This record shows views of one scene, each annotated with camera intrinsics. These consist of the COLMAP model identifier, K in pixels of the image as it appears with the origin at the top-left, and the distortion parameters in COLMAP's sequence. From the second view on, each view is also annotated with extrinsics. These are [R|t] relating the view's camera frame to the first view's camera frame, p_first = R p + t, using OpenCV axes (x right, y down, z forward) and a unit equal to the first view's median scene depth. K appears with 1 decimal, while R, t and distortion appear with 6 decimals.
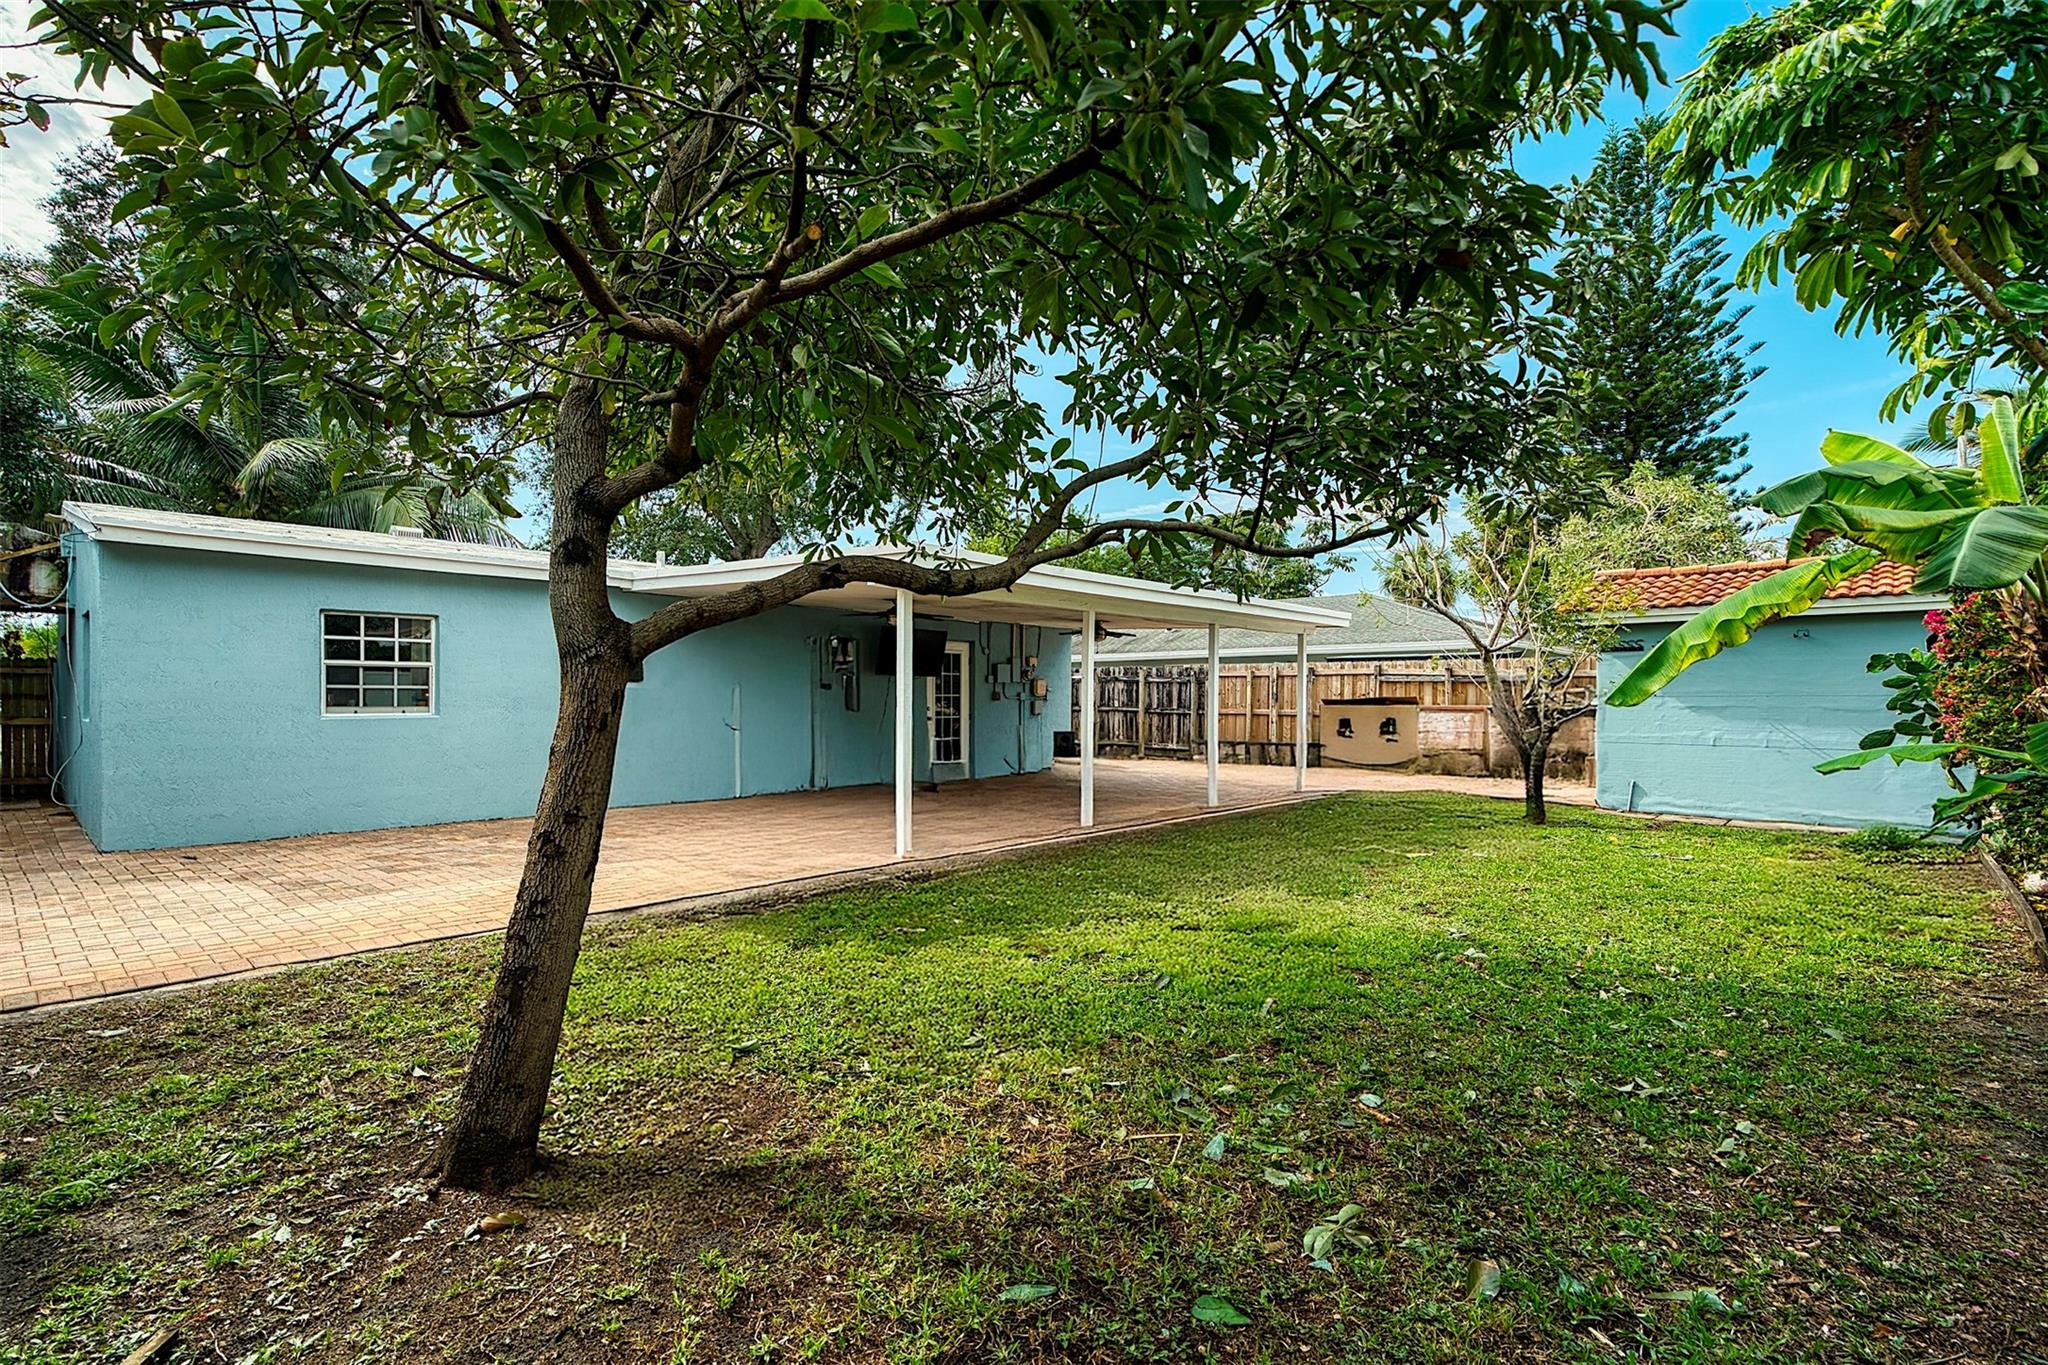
lens RADIAL K [[981.0, 0, 1024.8], [0, 981.0, 684.1], [0, 0, 1]] dist [-0.004374, 0.001430]
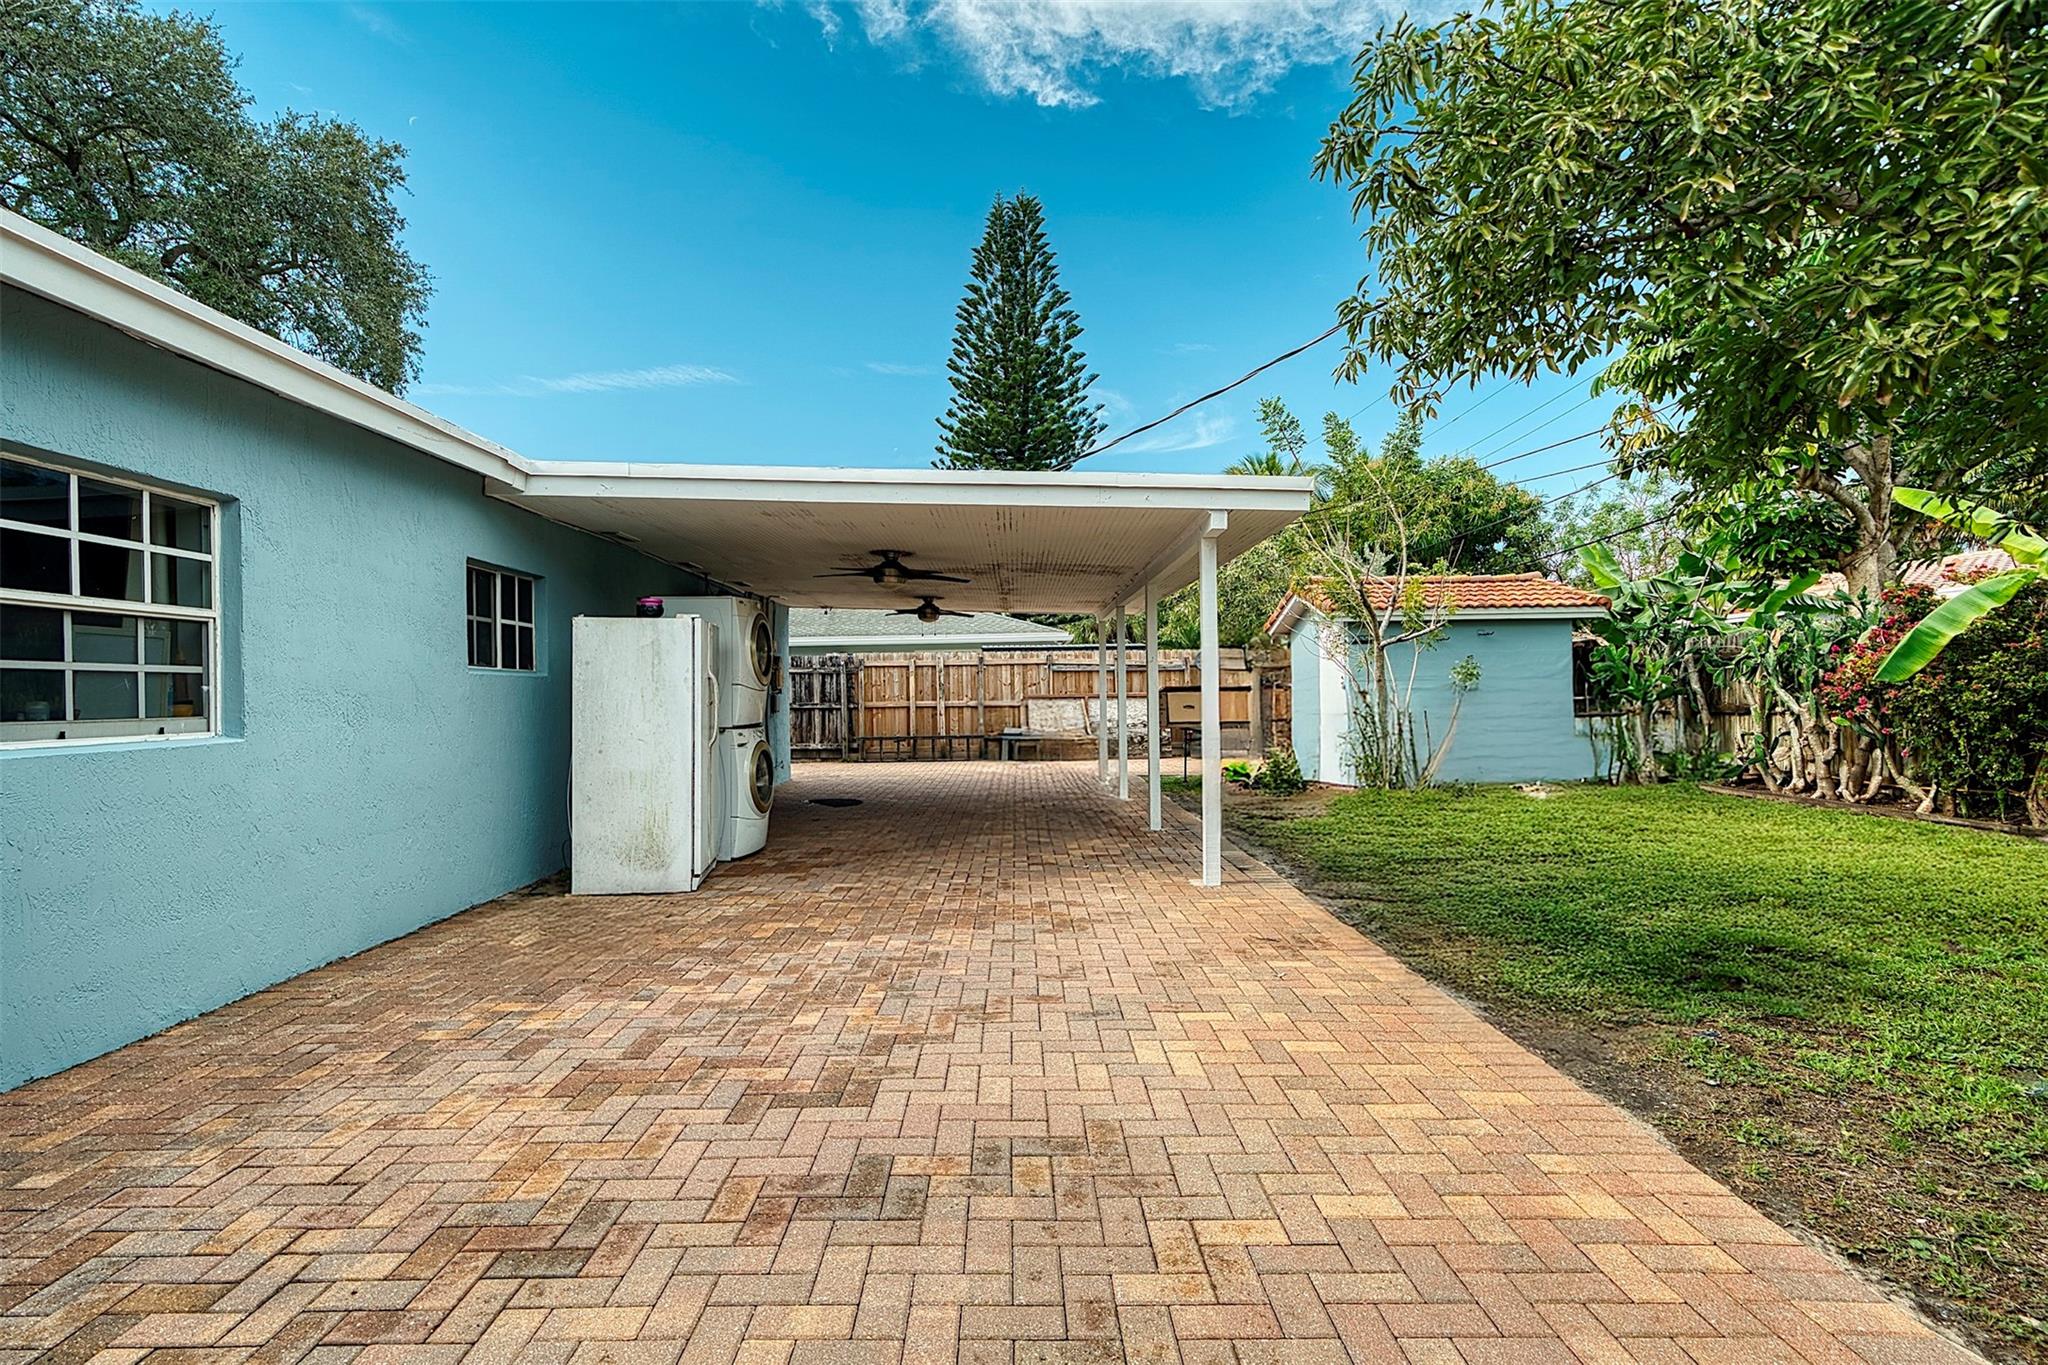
lens RADIAL K [[981.0, 0, 1020.0], [0, 981.0, 680.4], [0, 0, 1]] dist [-0.004374, 0.001430]
pose [[0.764394, -0.007758, 0.644702, -0.309306], [0.008605, 0.999961, 0.001831, 0.005004], [-0.644692, 0.004148, 0.764431, 0.235046]]
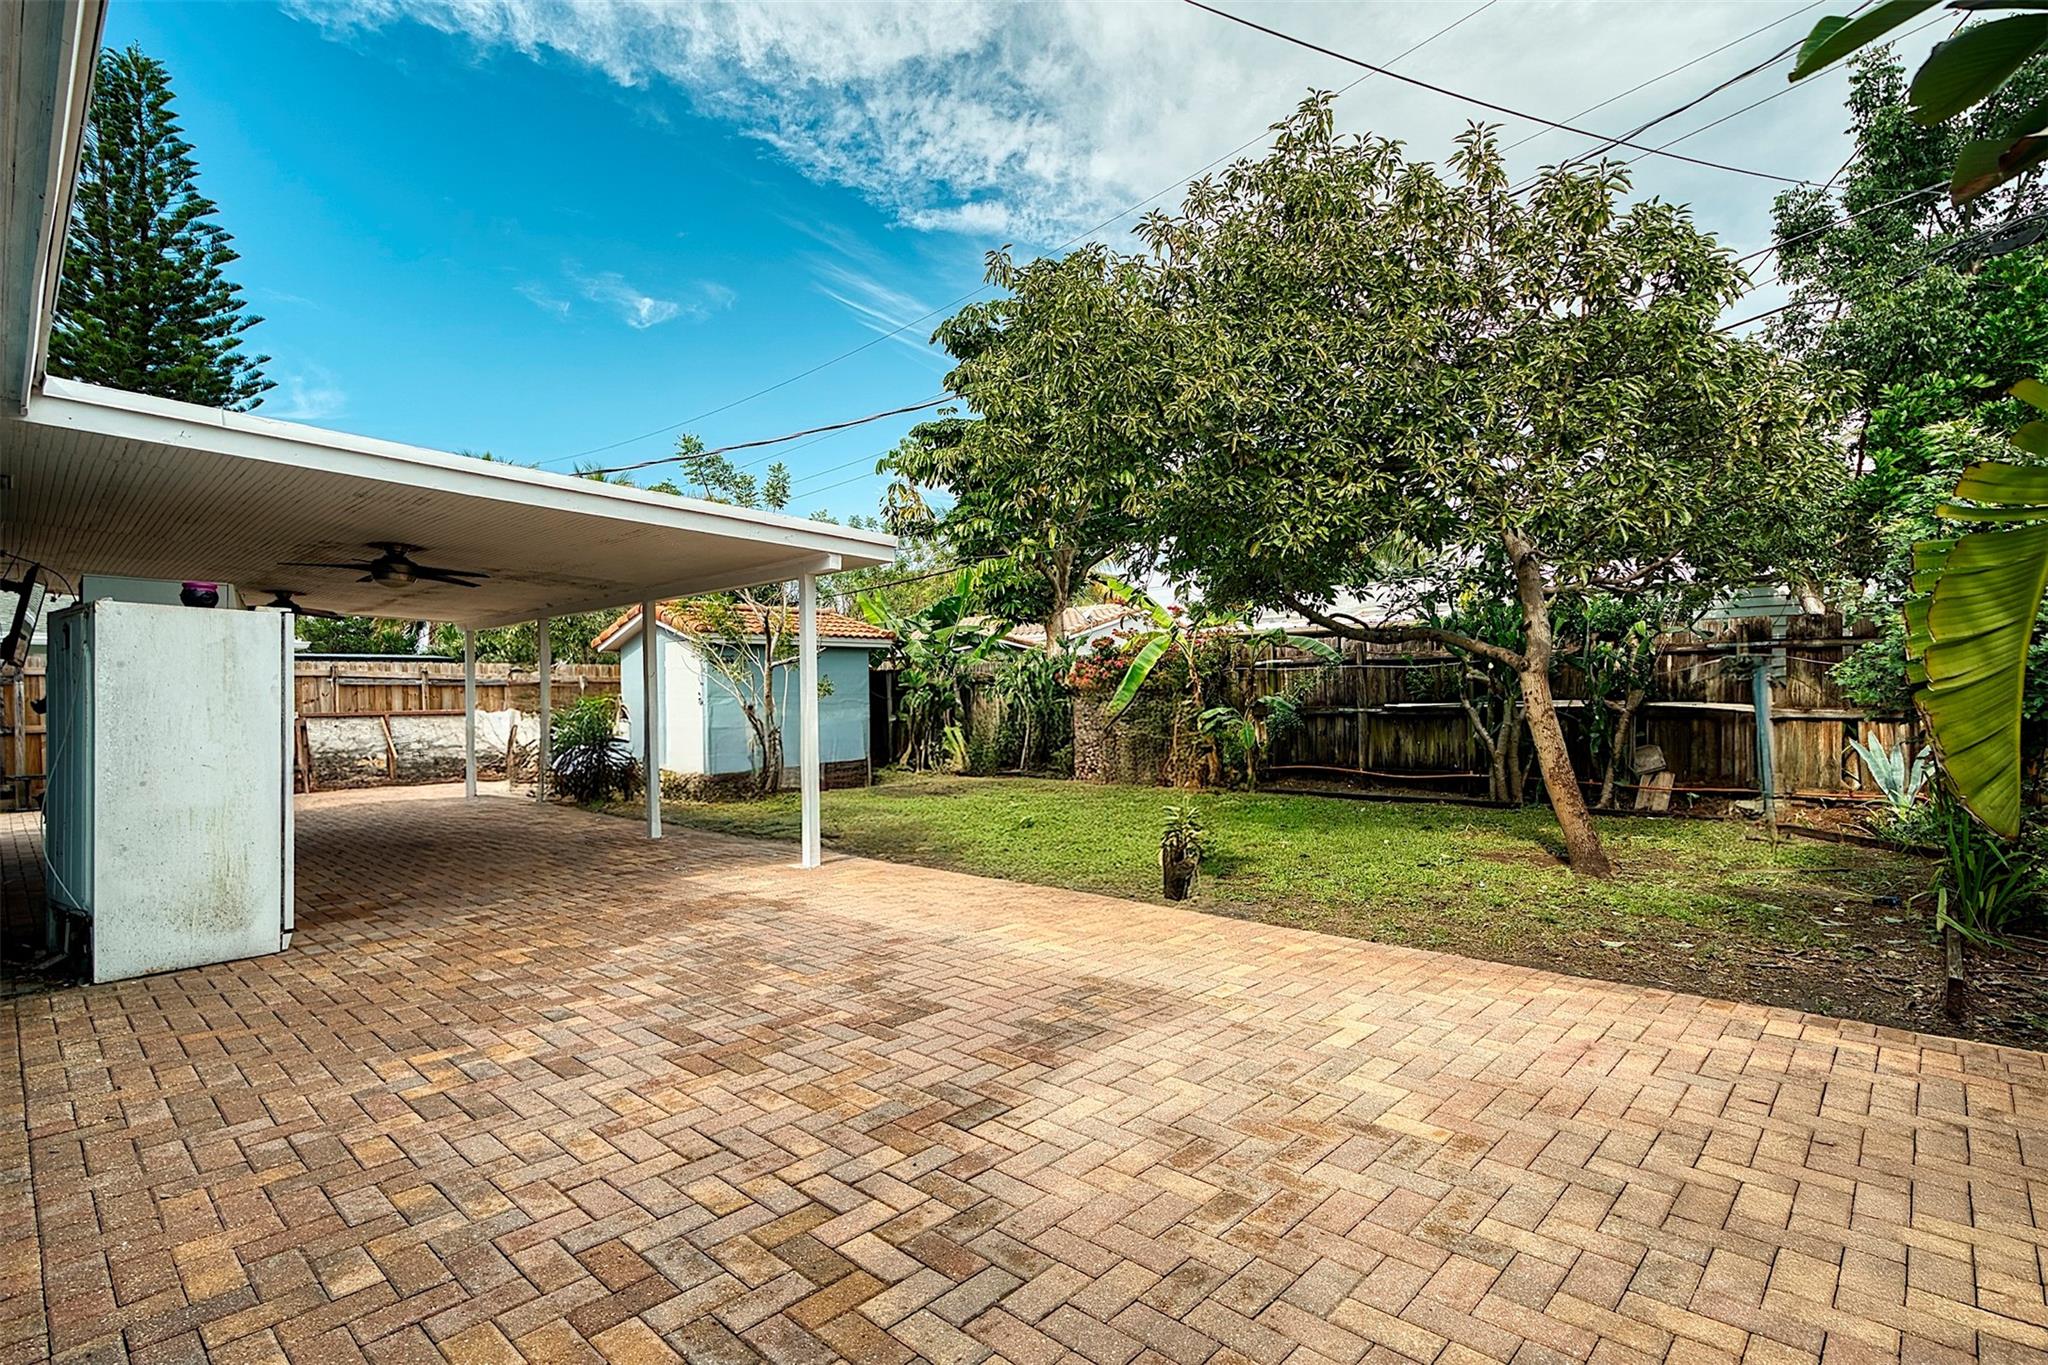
lens RADIAL K [[981.0, 0, 1012.0], [0, 981.0, 691.5], [0, 0, 1]] dist [-0.004374, 0.001430]
pose [[0.056898, 0.001368, 0.998379, -0.442280], [0.003293, 0.999993, -0.001558, 0.006386], [-0.998375, 0.003376, 0.056893, 0.352214]]
